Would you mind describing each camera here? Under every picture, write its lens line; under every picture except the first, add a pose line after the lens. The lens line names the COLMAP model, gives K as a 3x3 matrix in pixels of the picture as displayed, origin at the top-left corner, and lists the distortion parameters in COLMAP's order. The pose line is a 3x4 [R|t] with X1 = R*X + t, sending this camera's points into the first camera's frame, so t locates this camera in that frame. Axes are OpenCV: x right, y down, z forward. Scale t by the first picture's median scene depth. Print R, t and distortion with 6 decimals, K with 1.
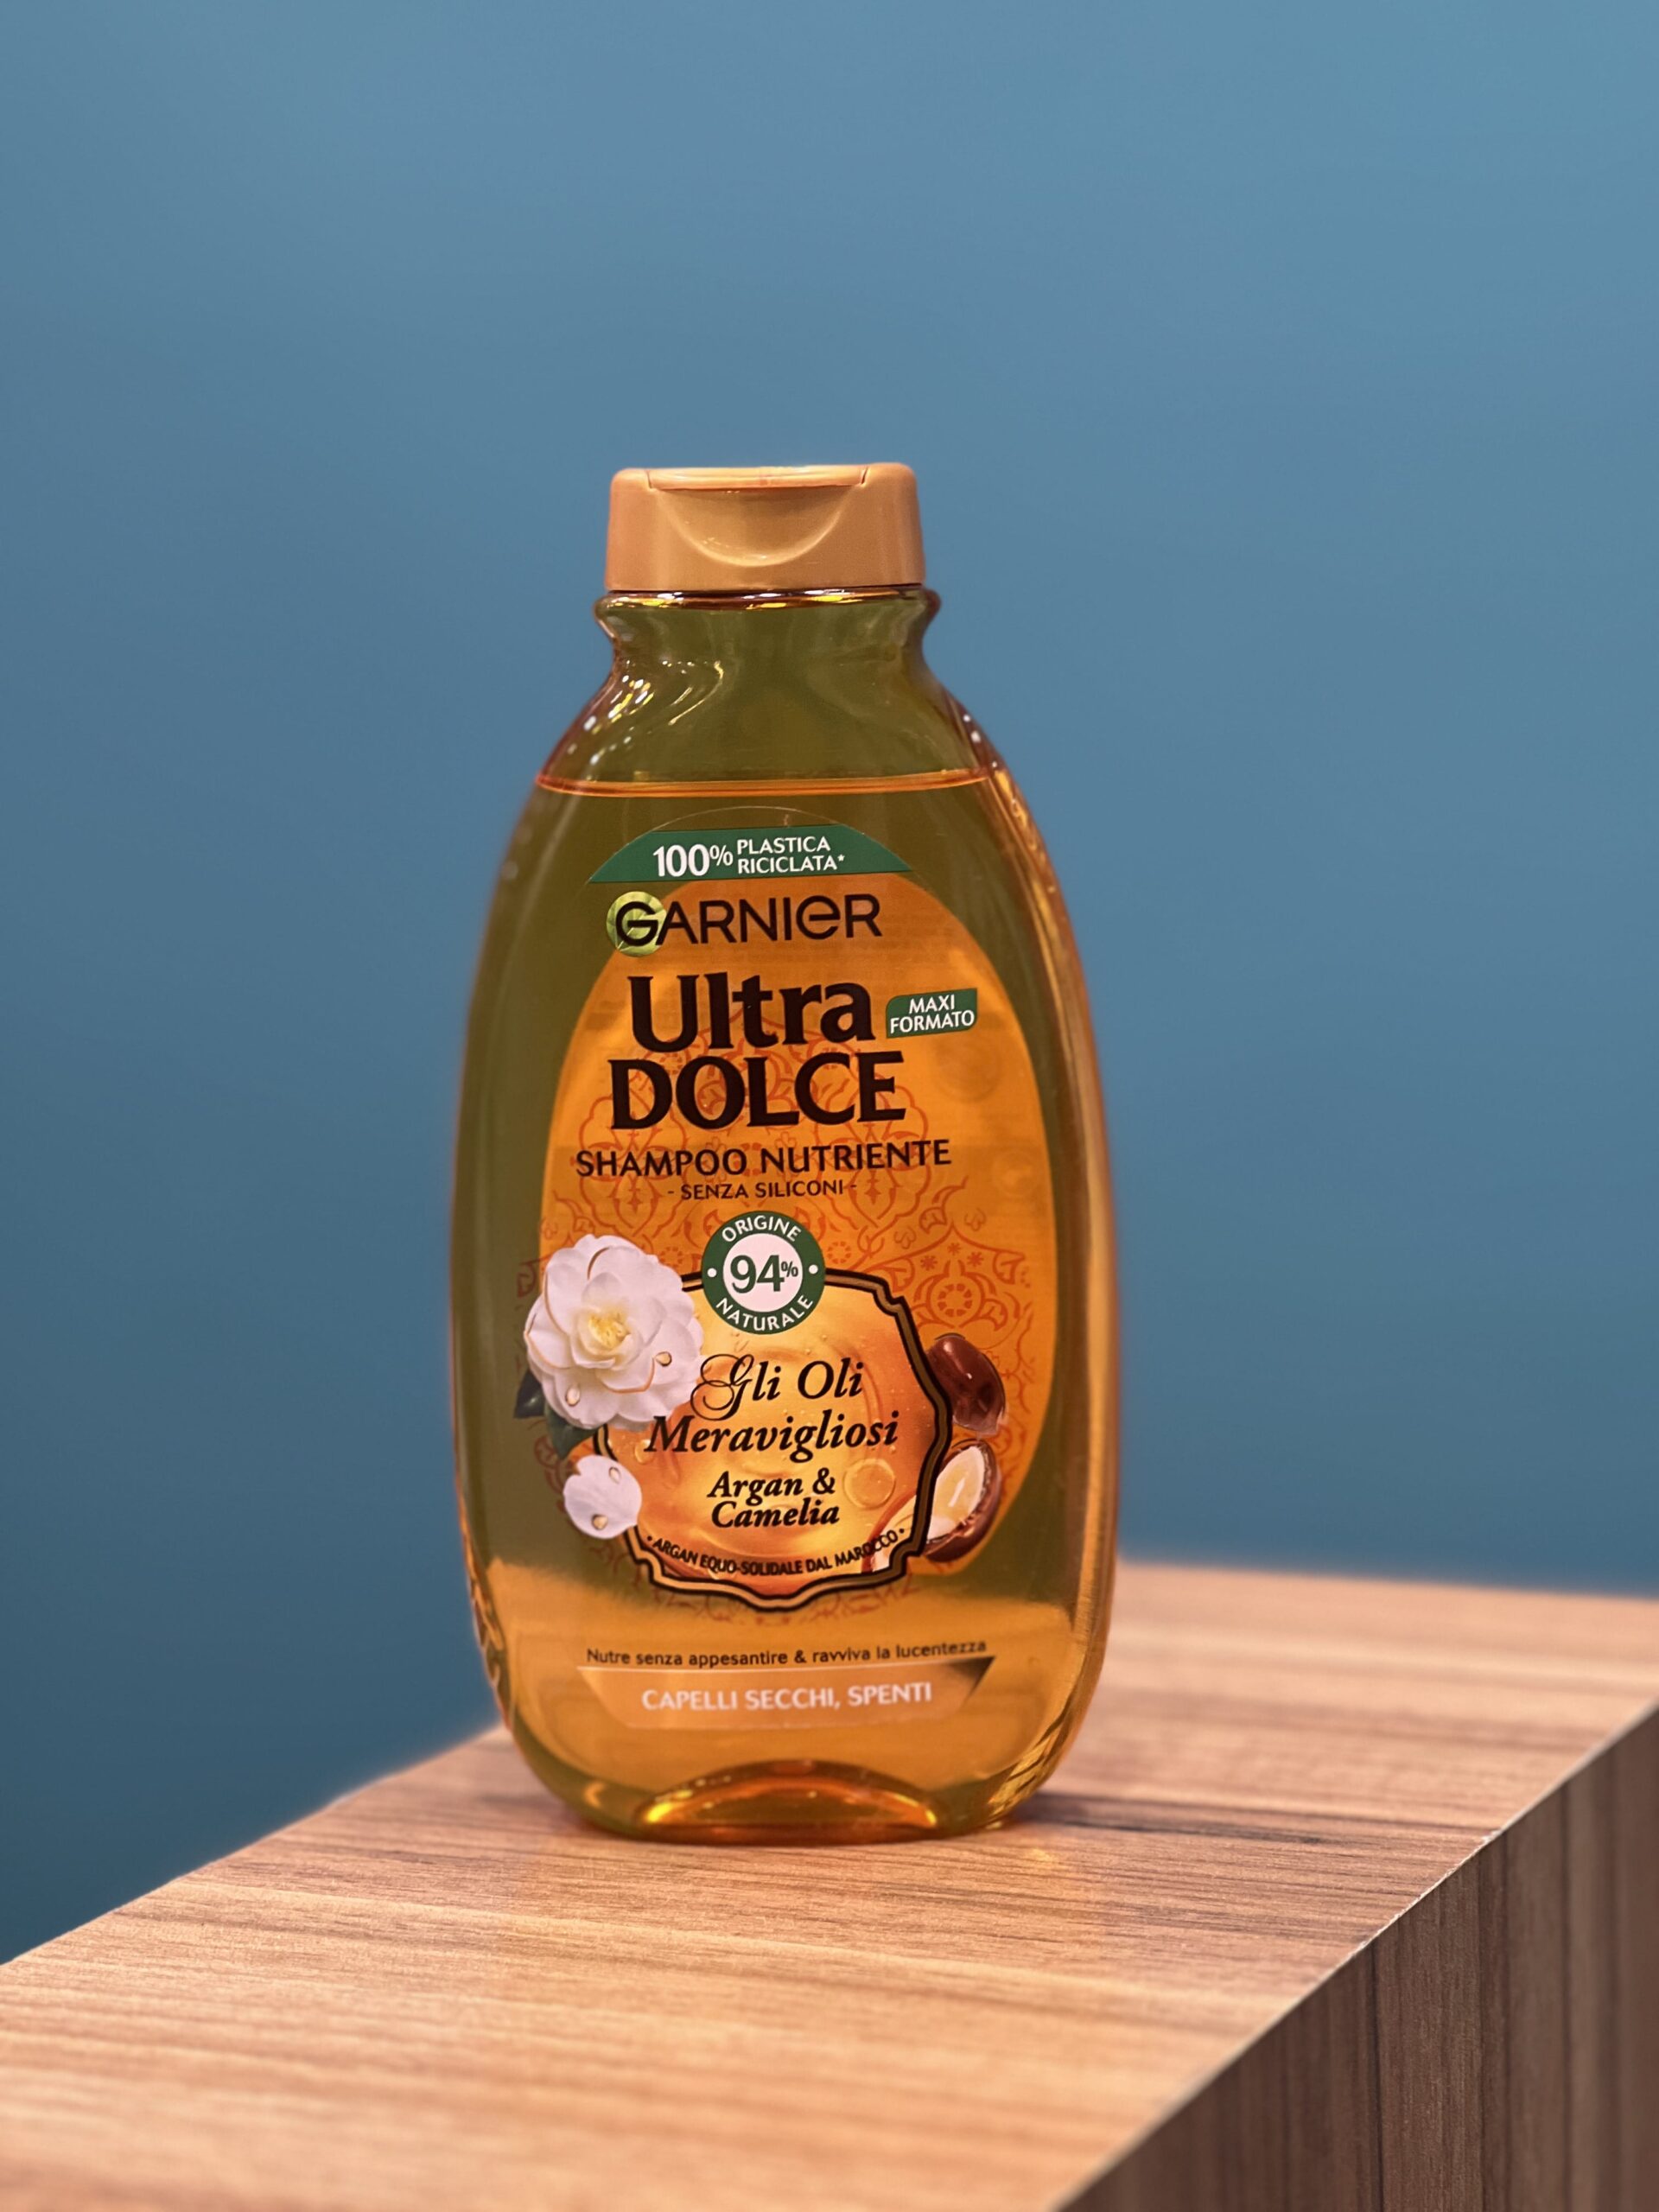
lens RADIAL K [[4960.9, 0, 799.1], [0, 4960.9, 1109.1], [0, 0, 1]] dist [0.454241, -3.636409]
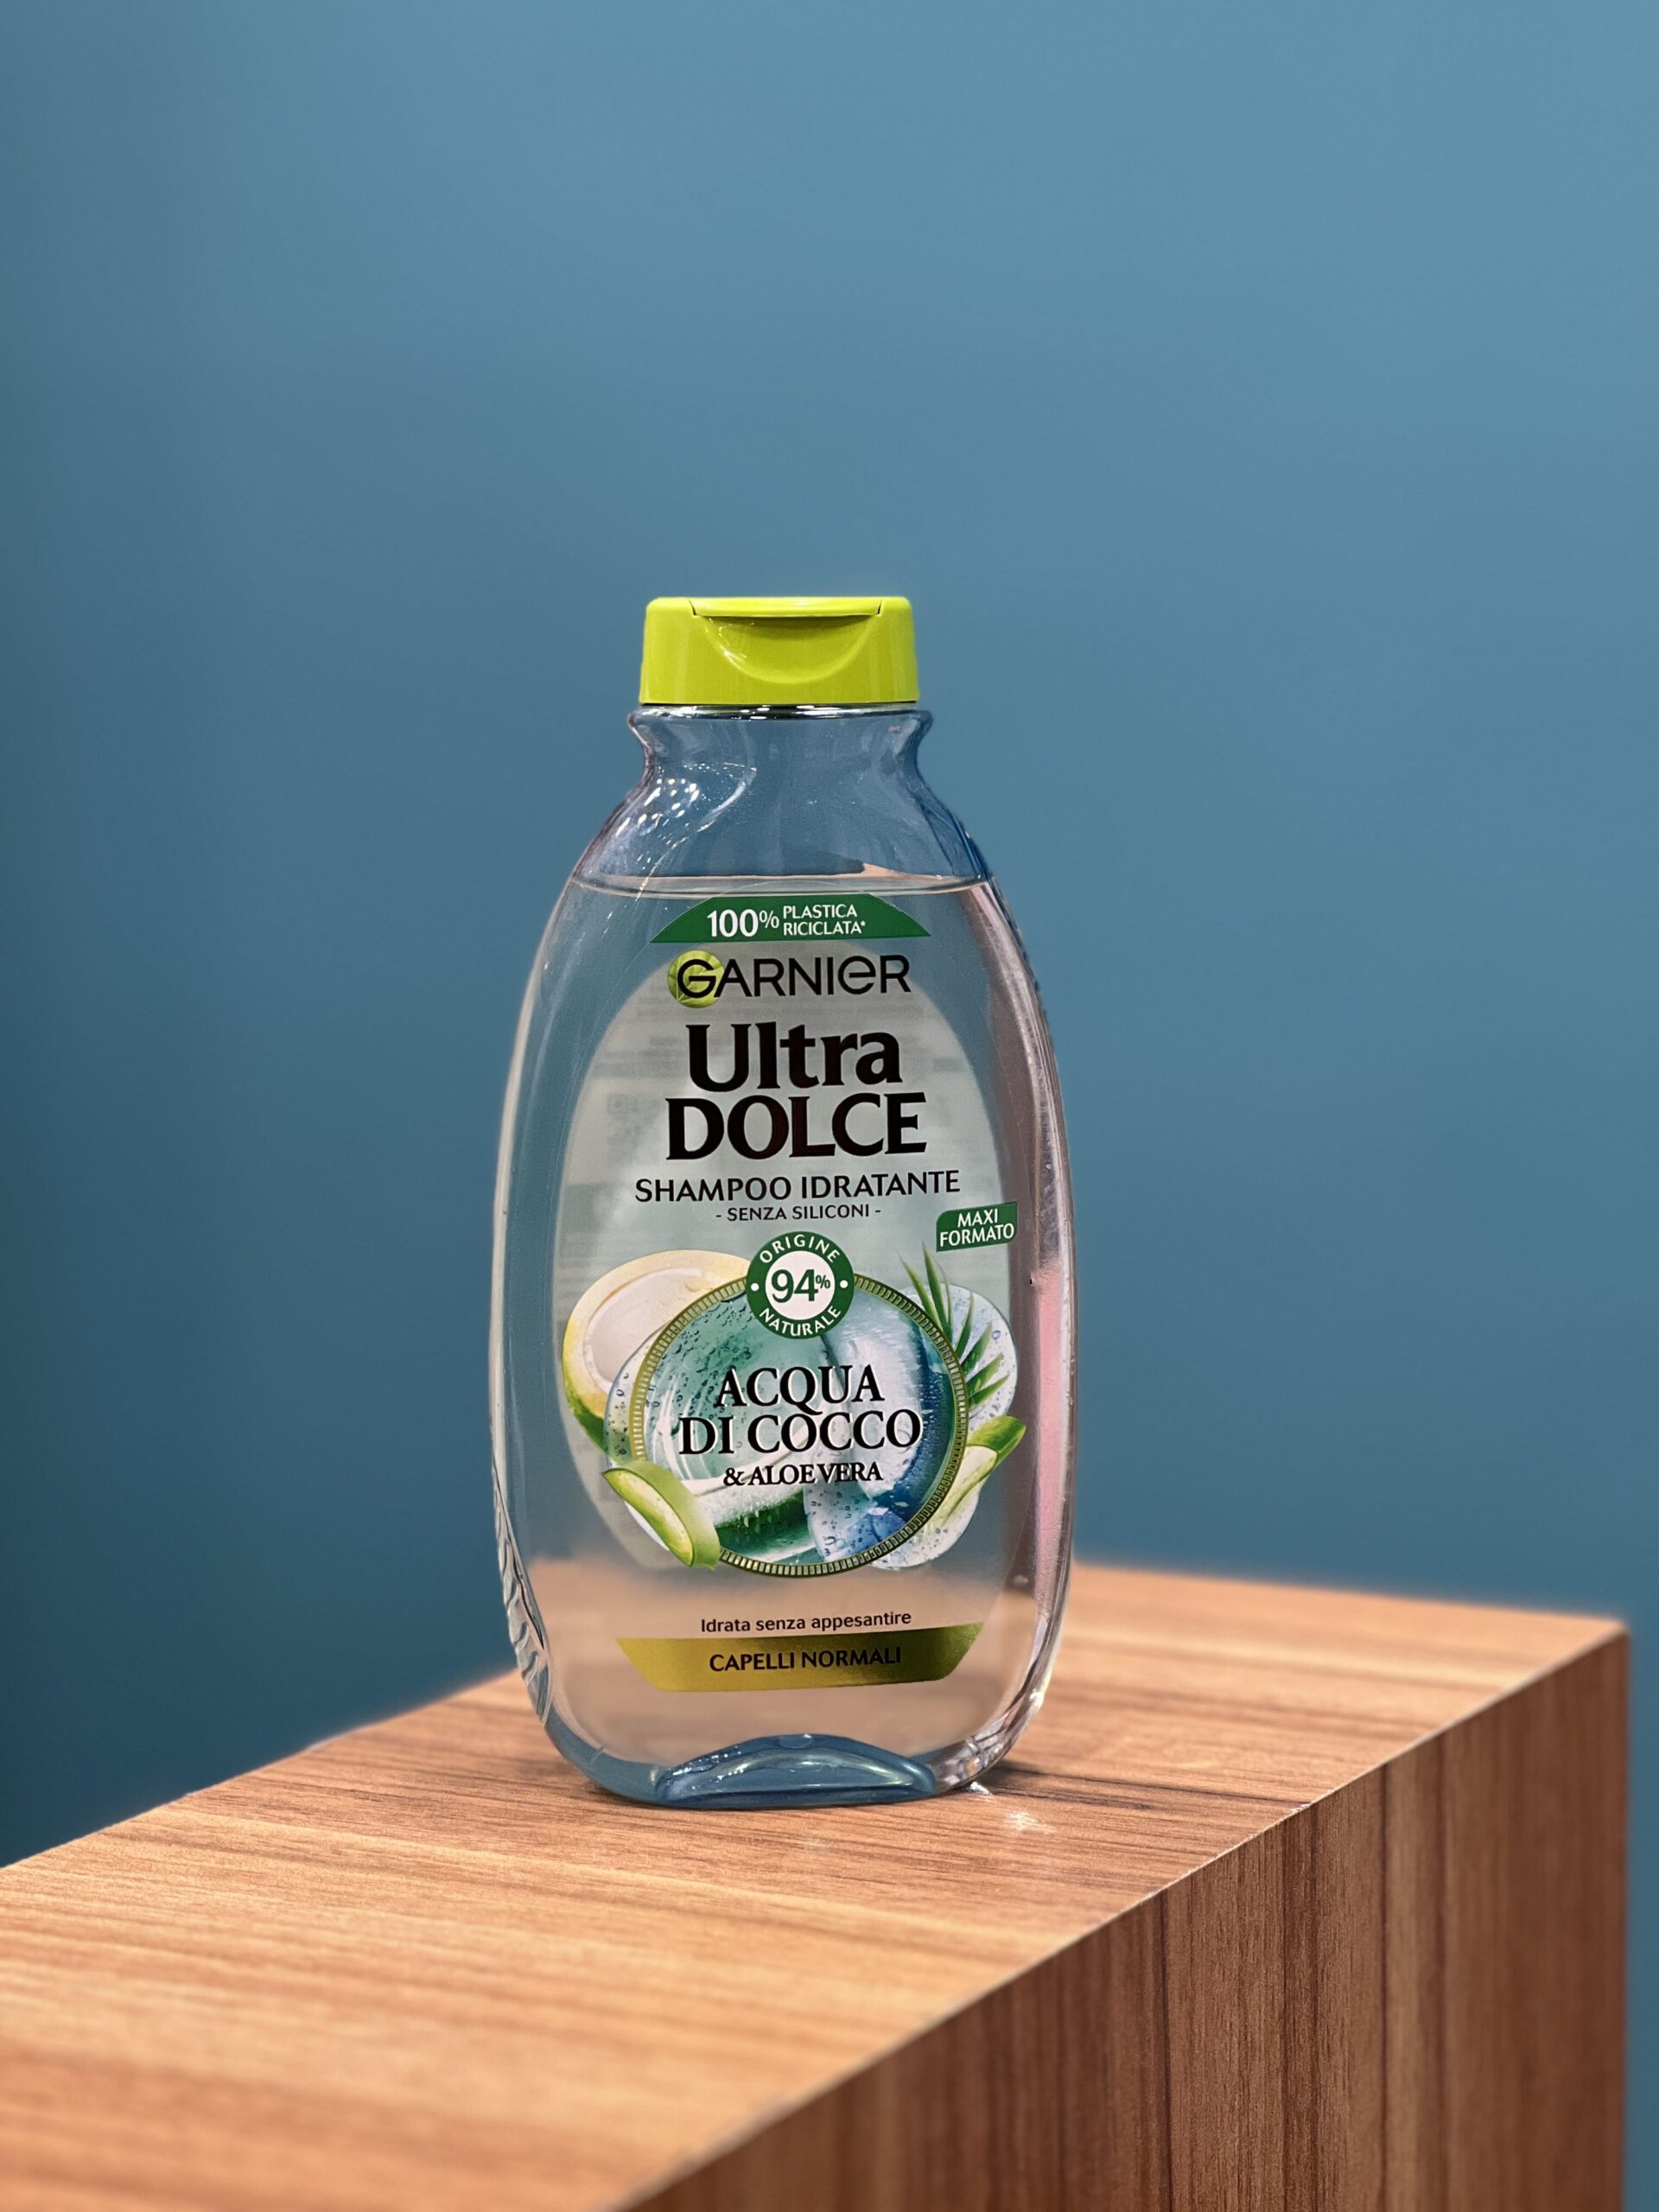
lens RADIAL K [[5010.3, 0, 829.5], [0, 5010.3, 1106.0], [0, 0, 1]] dist [0.357115, -2.281021]
pose [[0.997604, 0.026003, -0.064115, 0.108090], [-0.025914, 0.999662, 0.002213, -0.016201], [0.064151, -0.000546, 0.997940, -0.167946]]
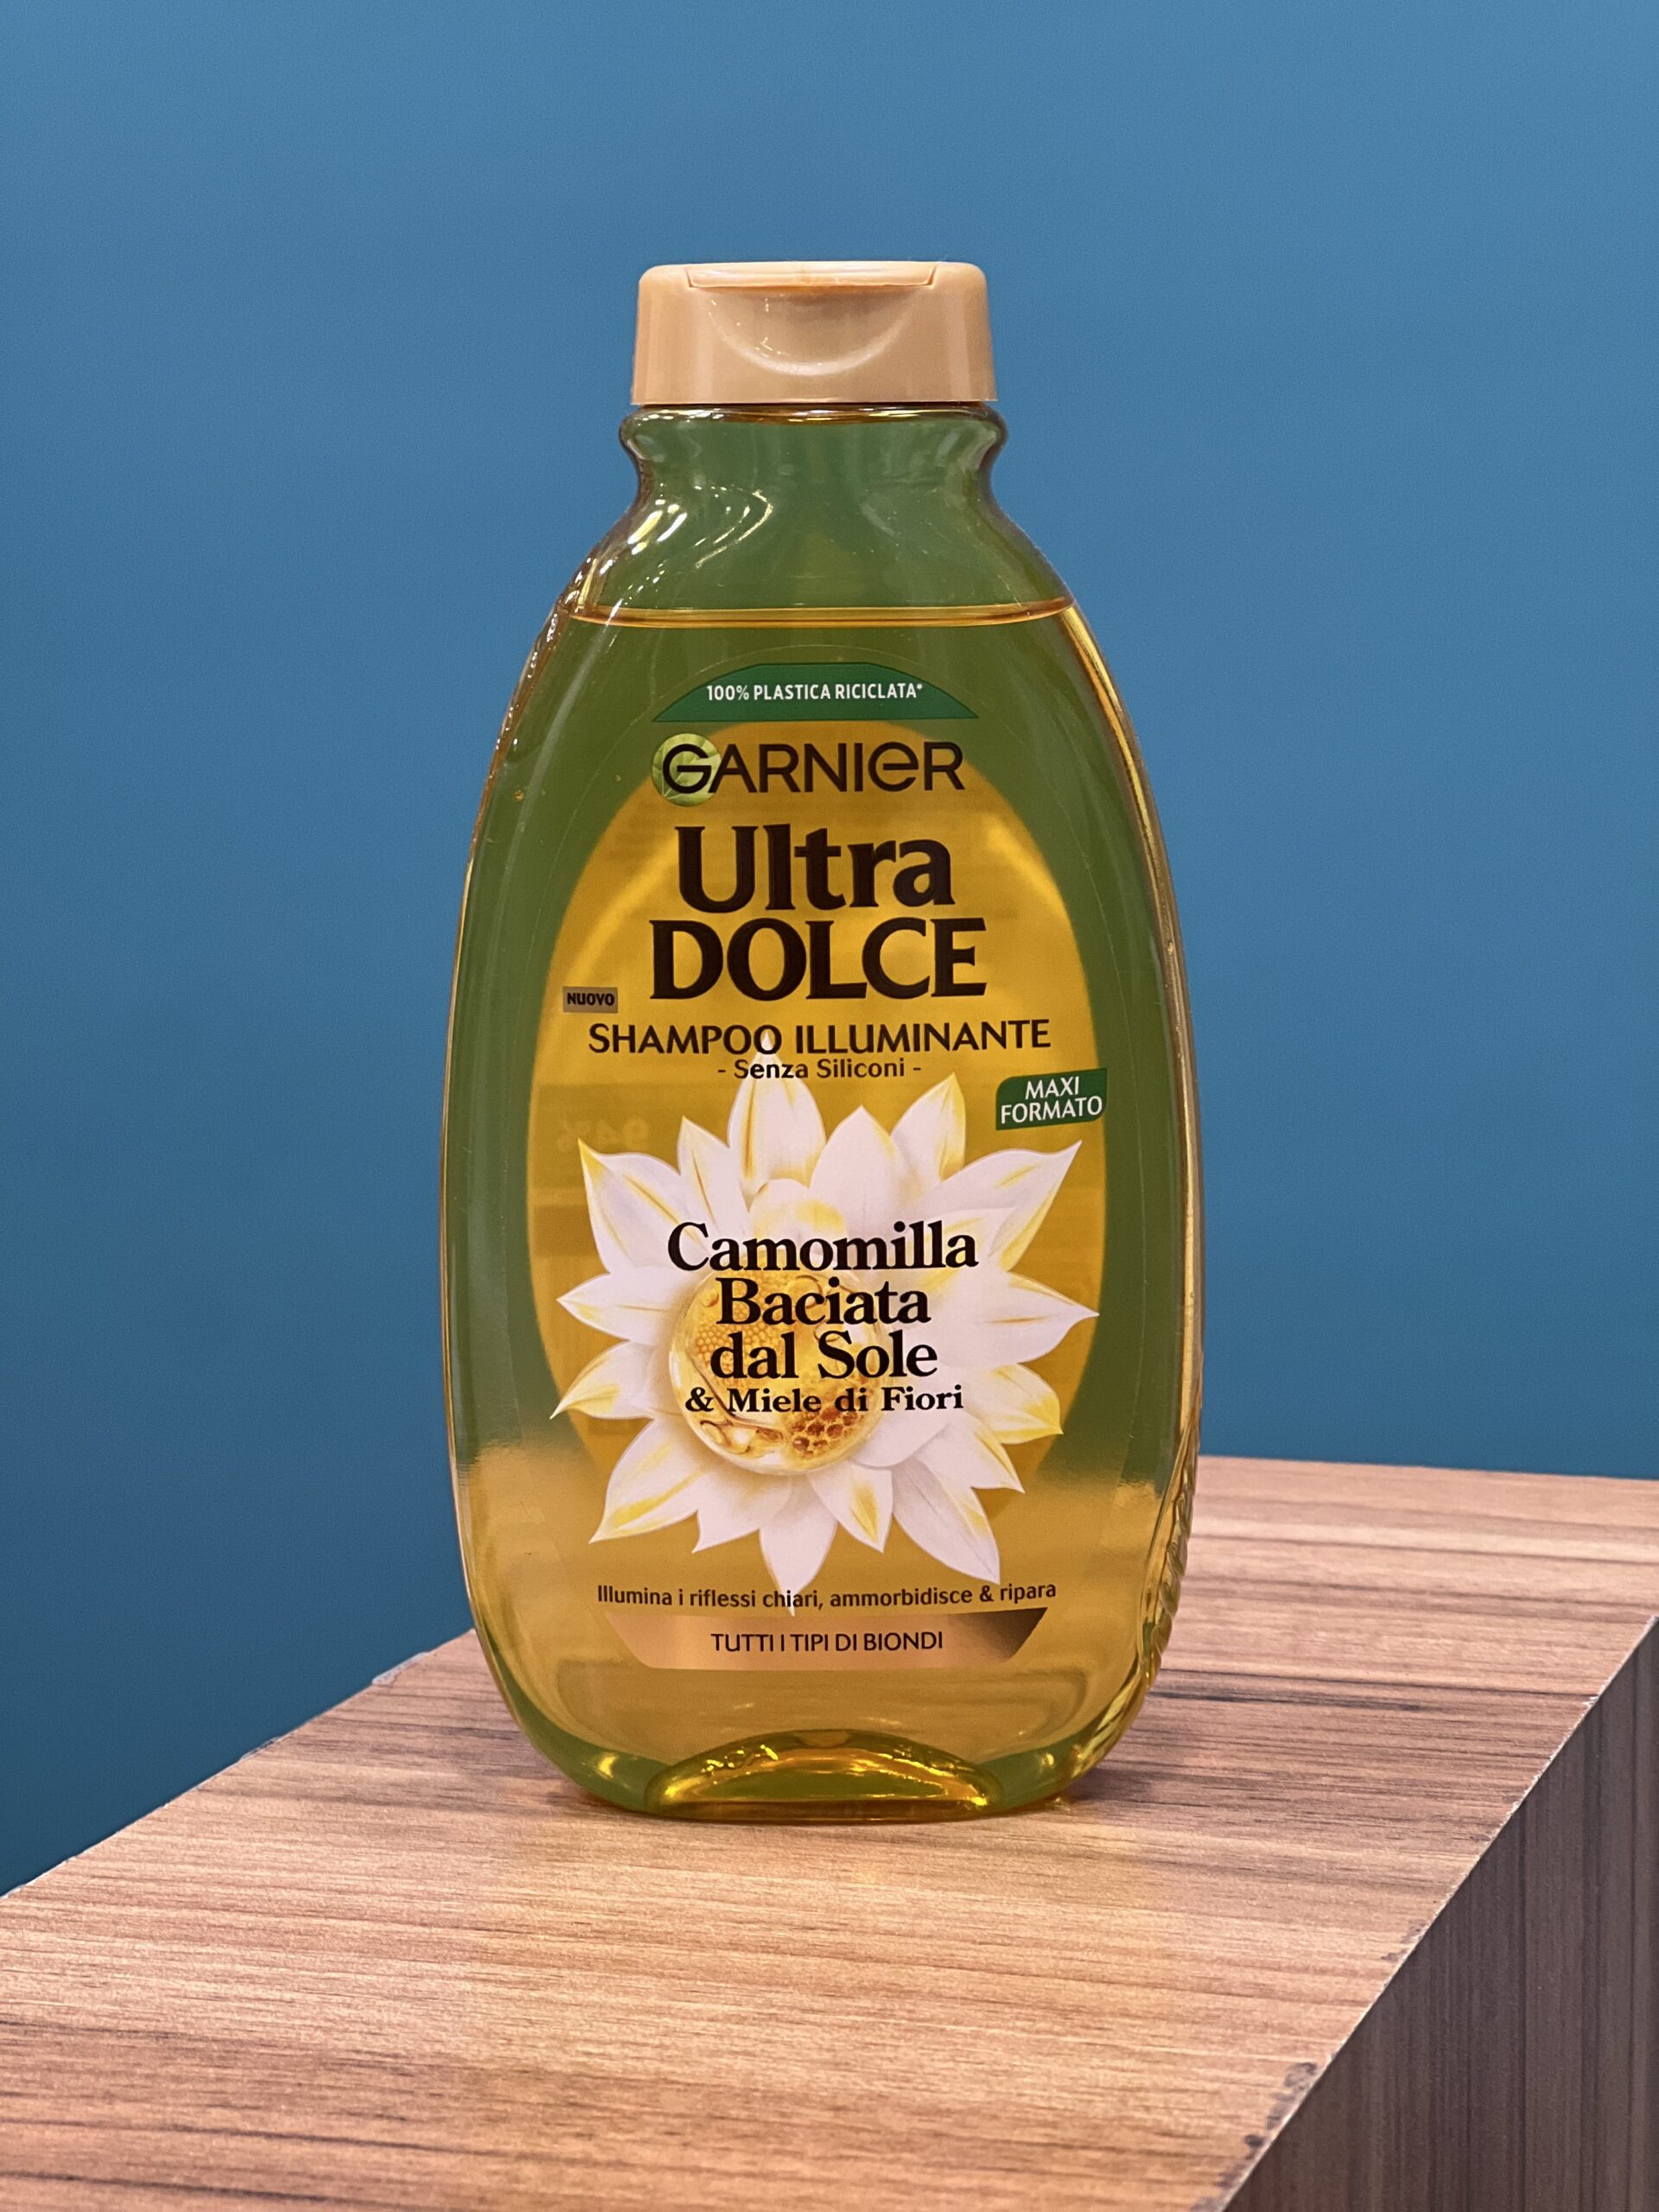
lens RADIAL K [[4938.8, 0, 828.0], [0, 4938.8, 1215.1], [0, 0, 1]] dist [0.480758, -4.301592]
pose [[0.992940, 0.002873, 0.118585, -0.135300], [-0.005646, 0.999718, 0.023054, 0.030397], [-0.118486, -0.023560, 0.992676, 0.056948]]
